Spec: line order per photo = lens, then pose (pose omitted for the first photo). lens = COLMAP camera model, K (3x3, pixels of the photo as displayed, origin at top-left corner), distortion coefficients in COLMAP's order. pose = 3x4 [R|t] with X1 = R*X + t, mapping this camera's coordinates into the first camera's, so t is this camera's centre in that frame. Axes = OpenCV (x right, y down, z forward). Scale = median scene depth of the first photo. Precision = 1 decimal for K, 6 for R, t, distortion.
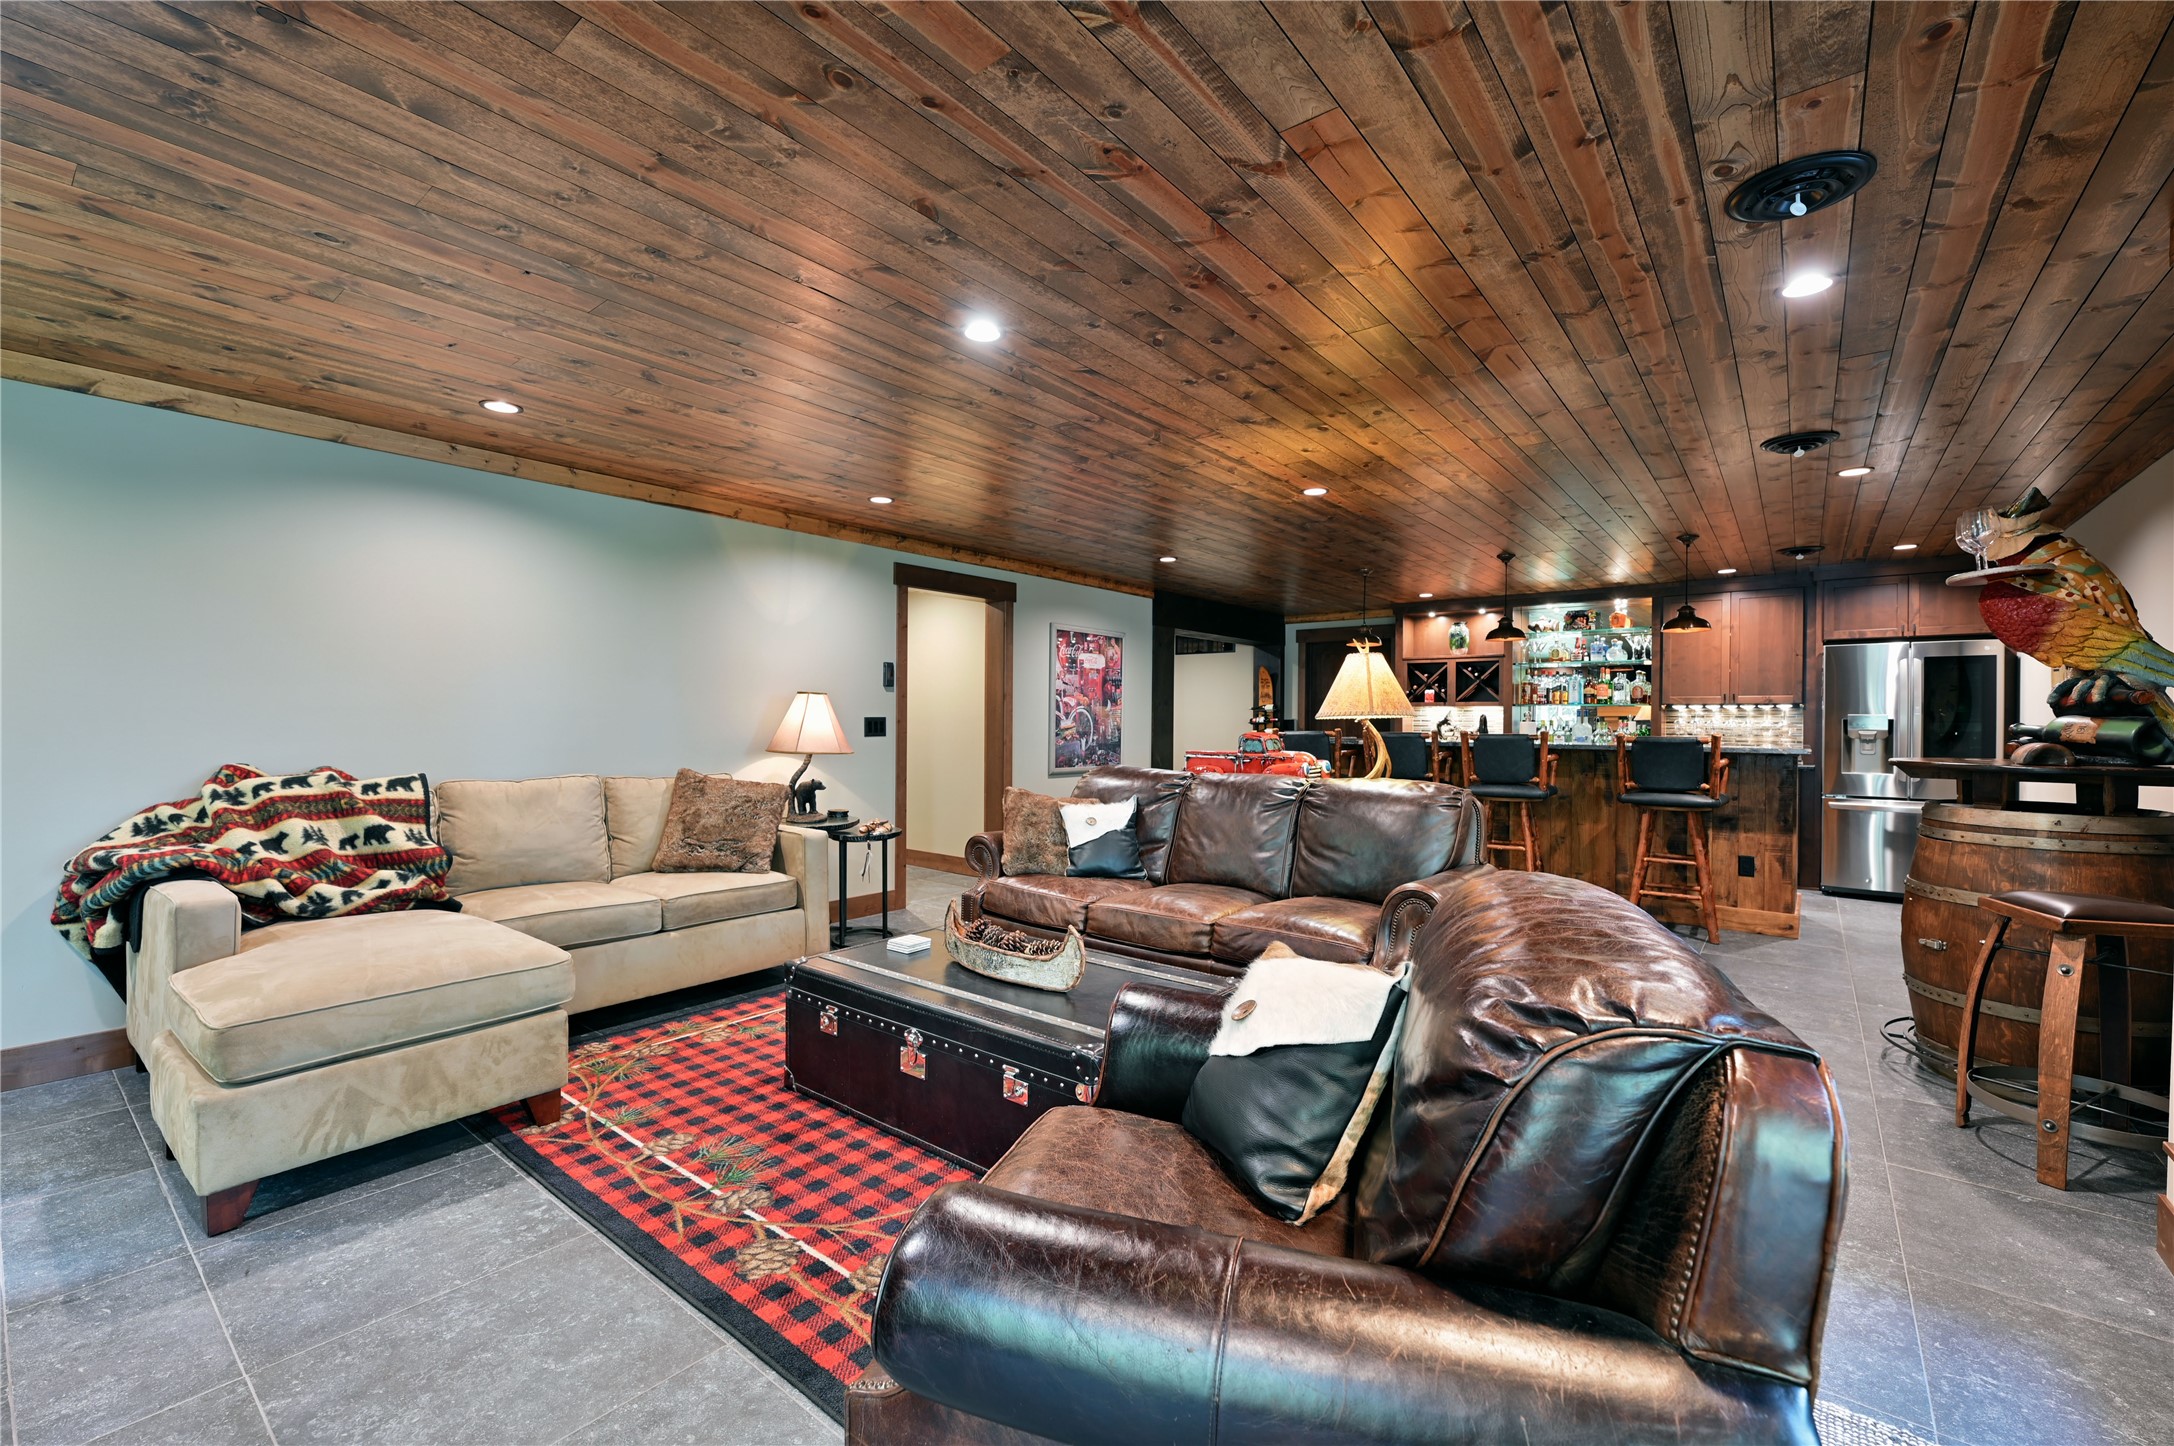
lens RADIAL K [[901.0, 0, 1082.4], [0, 901.0, 725.1], [0, 0, 1]] dist [0.000411, -0.000556]
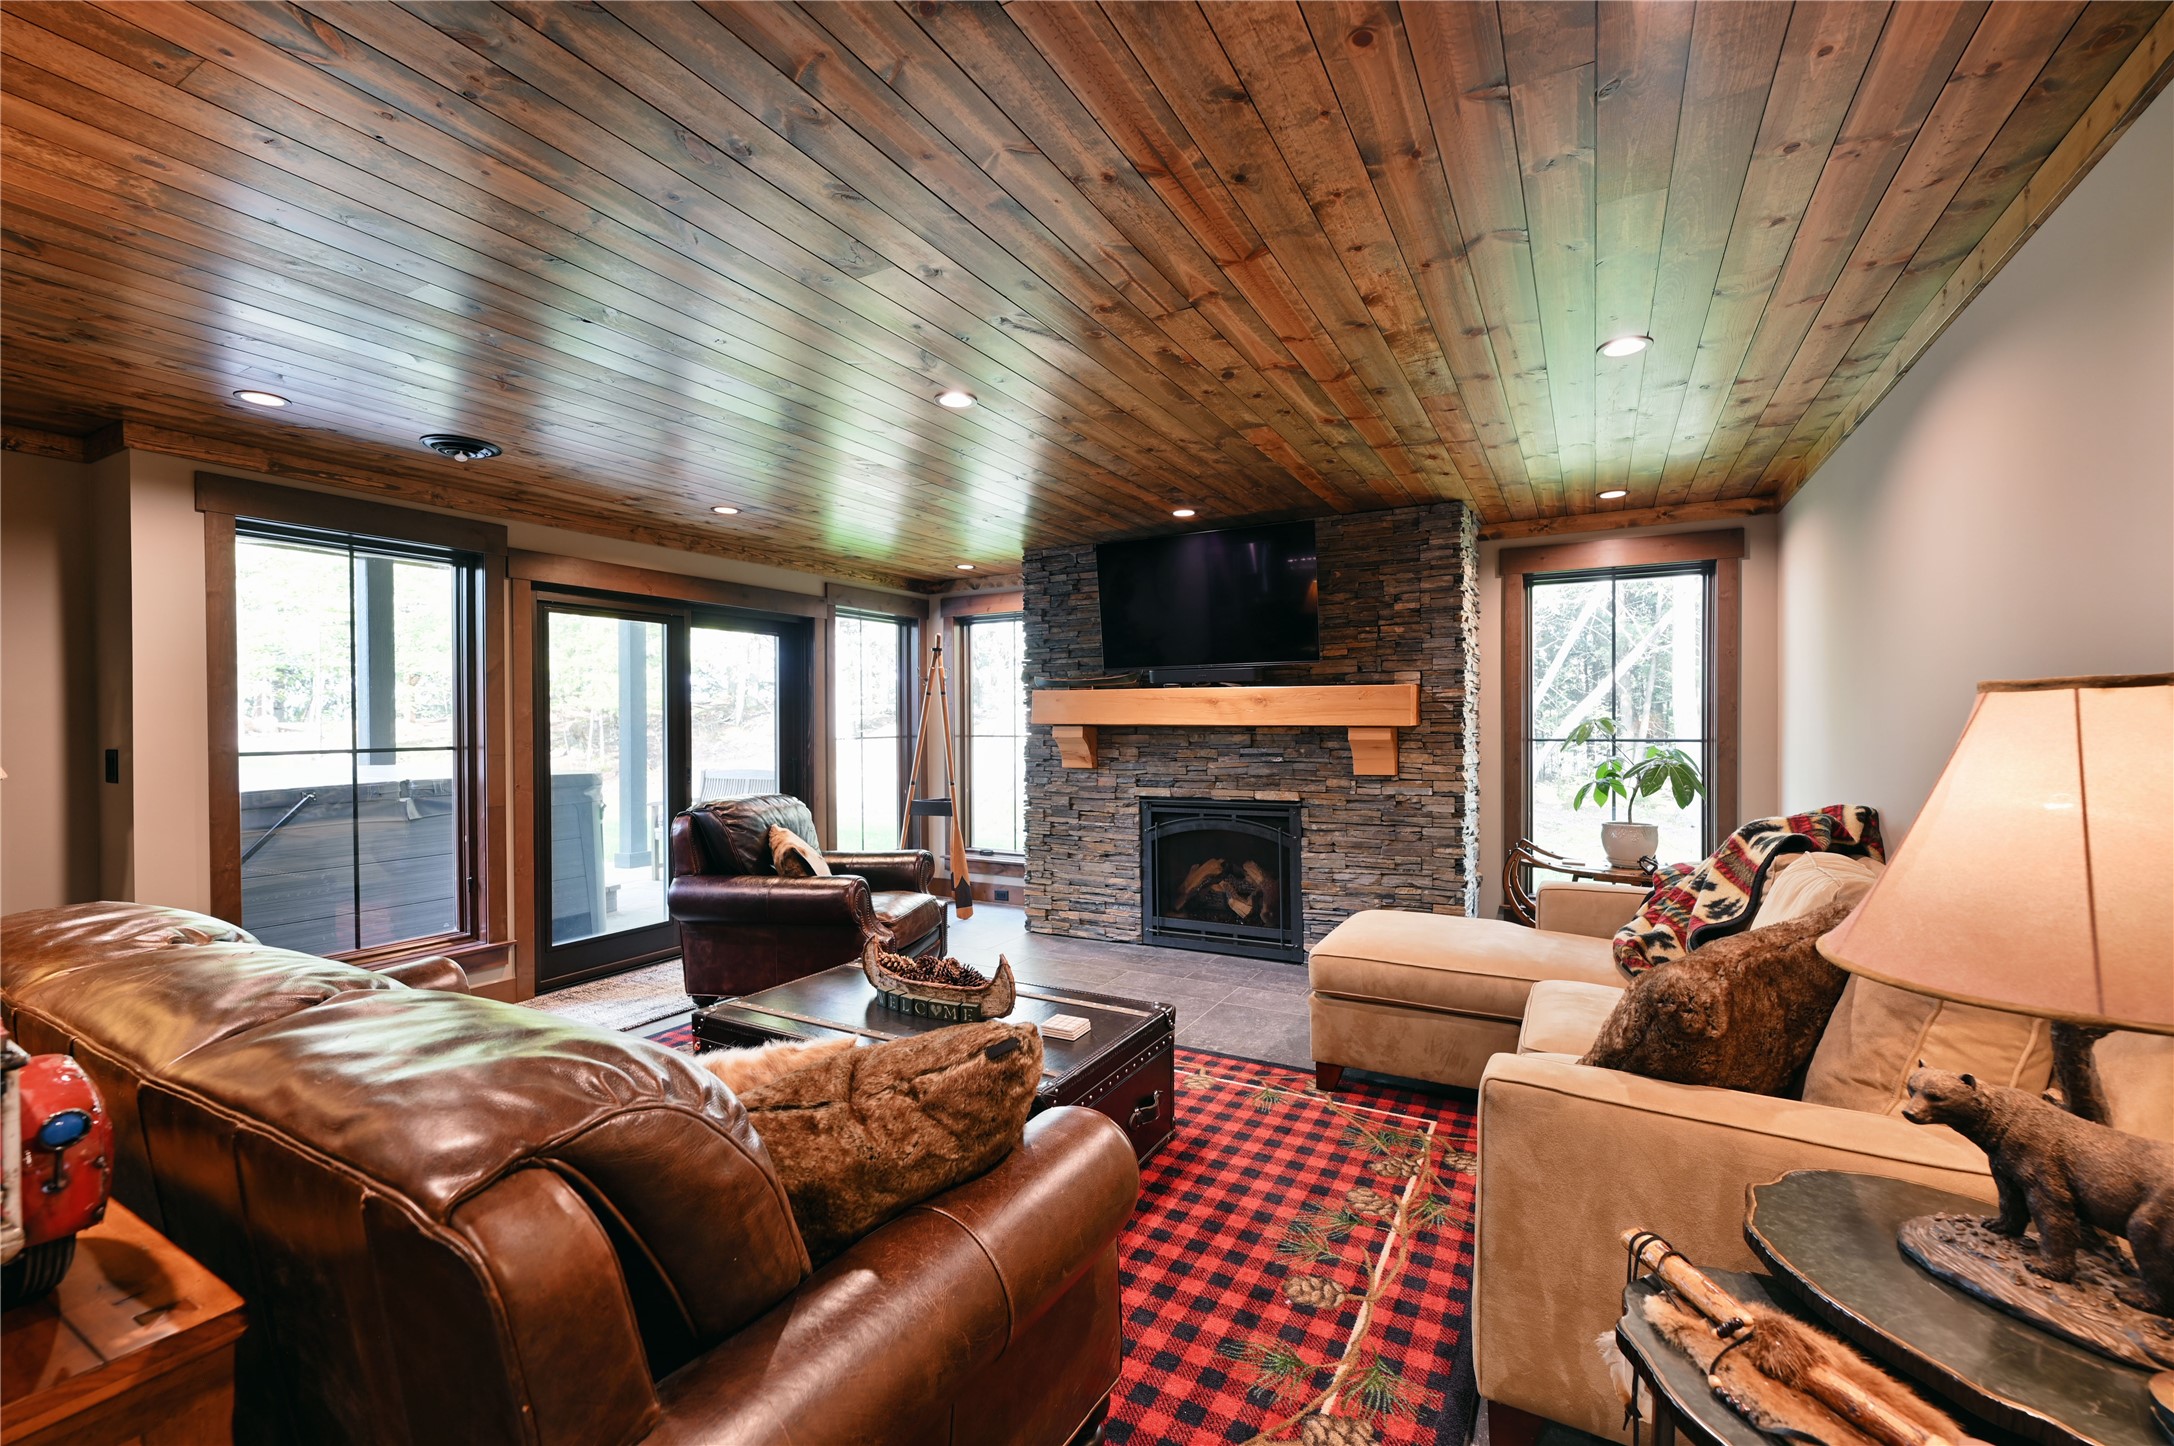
lens RADIAL K [[901.0, 0, 1084.1], [0, 901.0, 727.5], [0, 0, 1]] dist [0.000411, -0.000556]
pose [[-0.987796, 0.007207, -0.155584, -0.083705], [0.006091, 0.999952, 0.007649, -0.042387], [0.155632, 0.006608, -0.987793, 1.851405]]
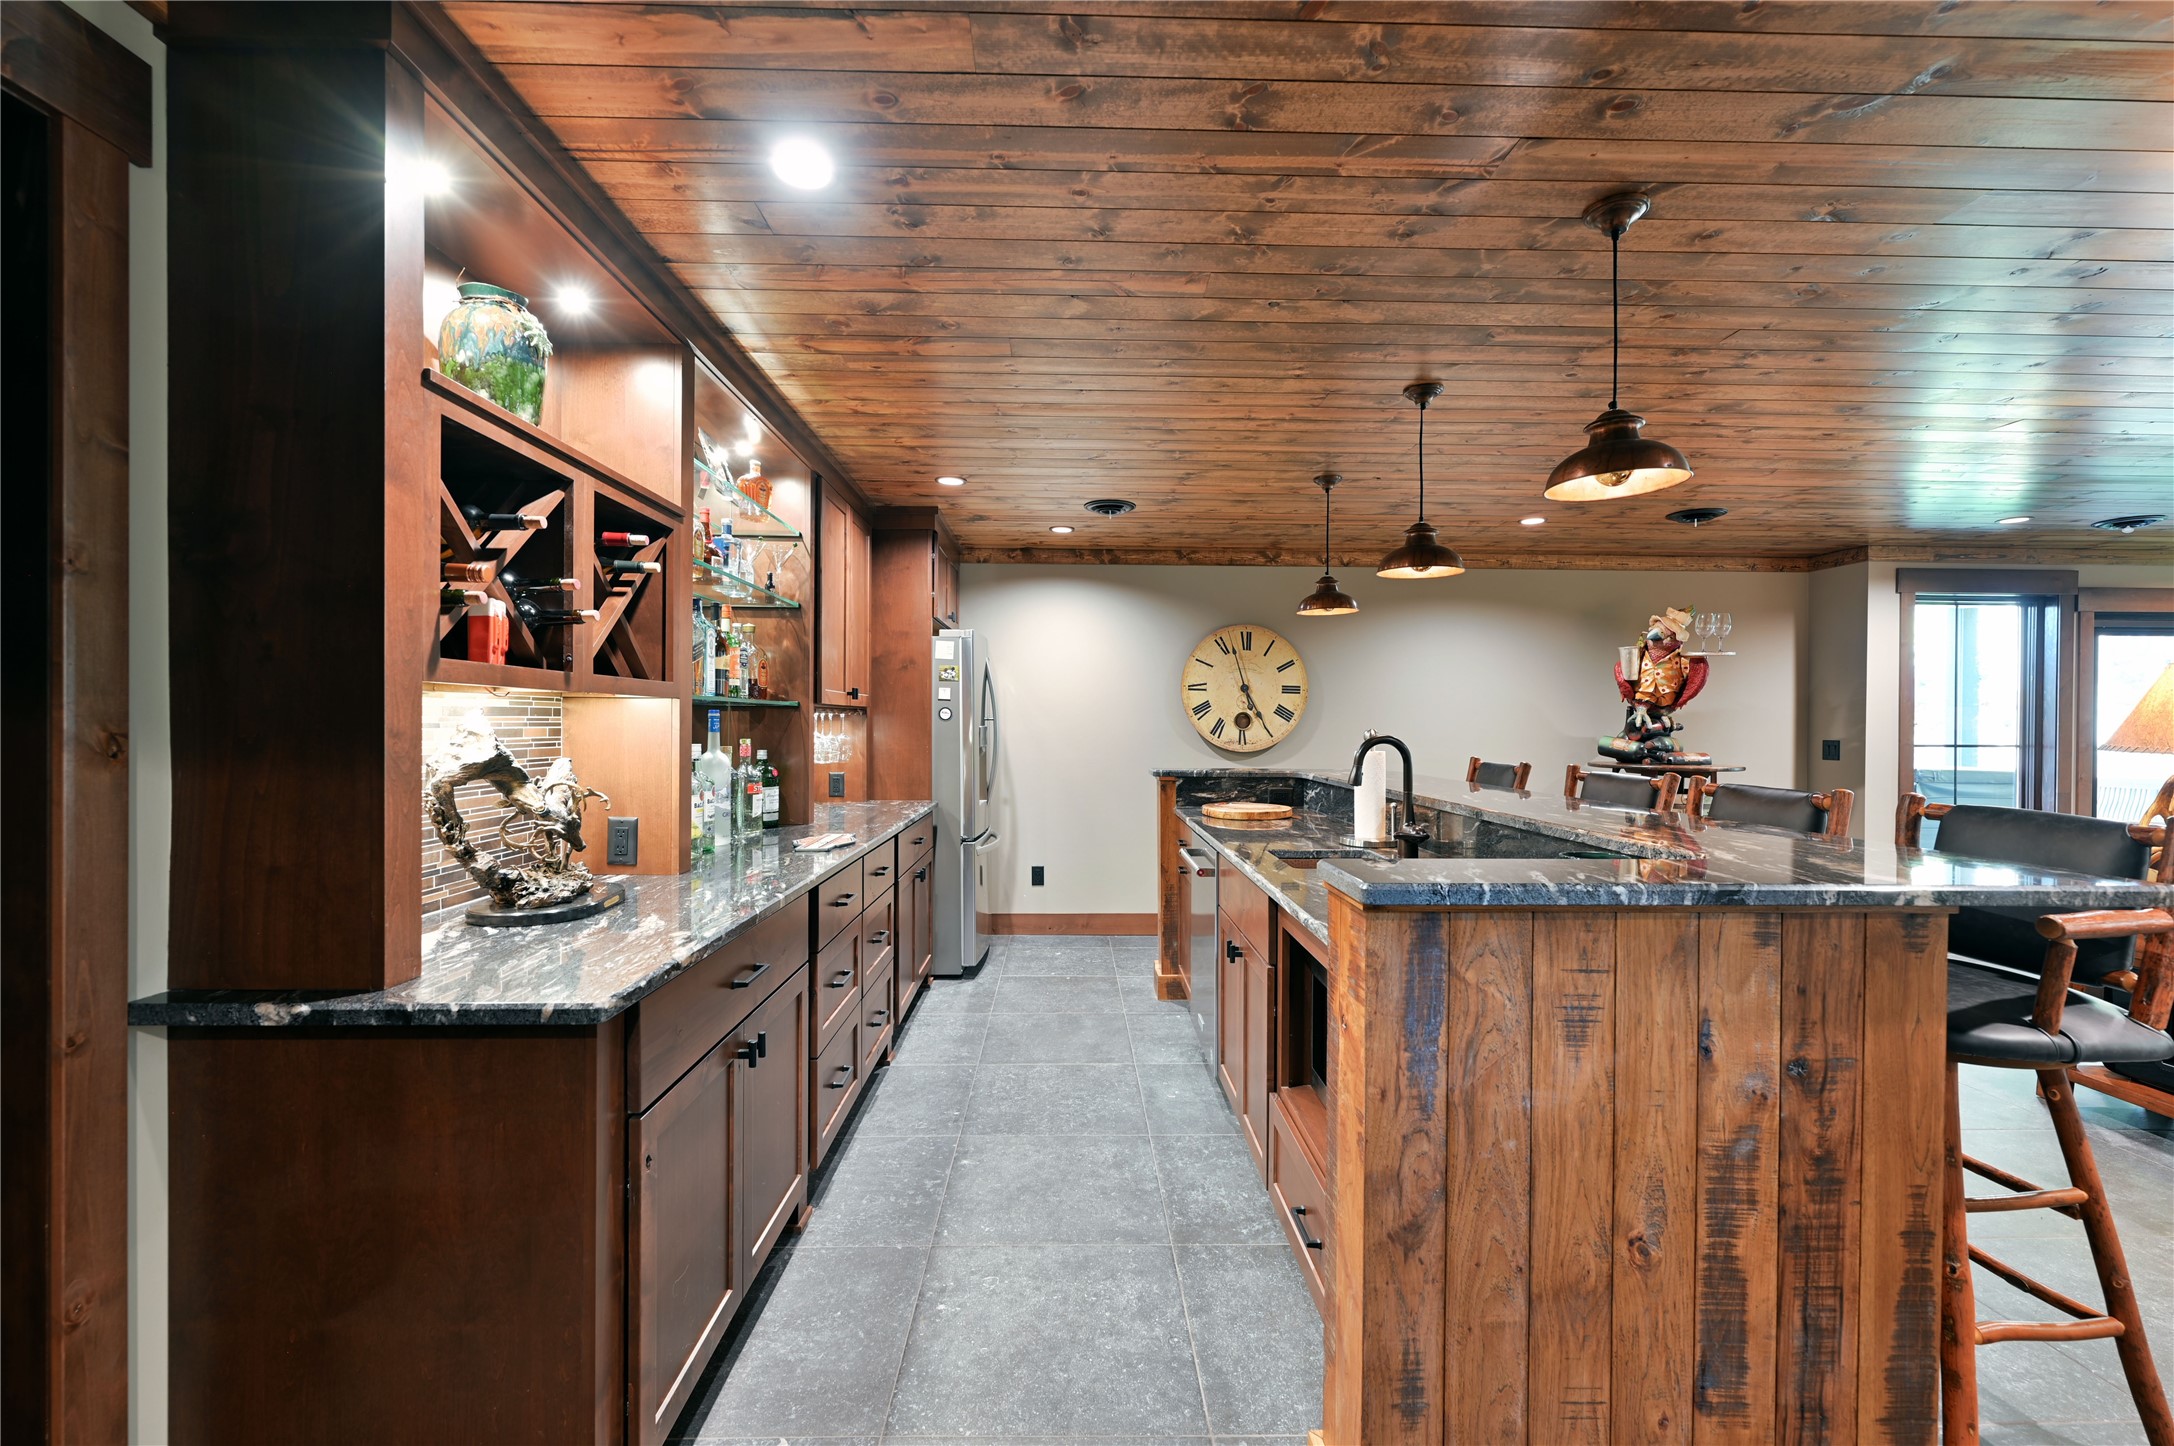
lens RADIAL K [[901.0, 0, 1084.0], [0, 901.0, 727.9], [0, 0, 1]] dist [0.000411, -0.000556]
pose [[-0.638382, -0.008618, 0.769671, 0.713727], [-0.005860, 0.999963, 0.006336, -0.043140], [-0.769697, -0.000465, -0.638409, 3.434111]]
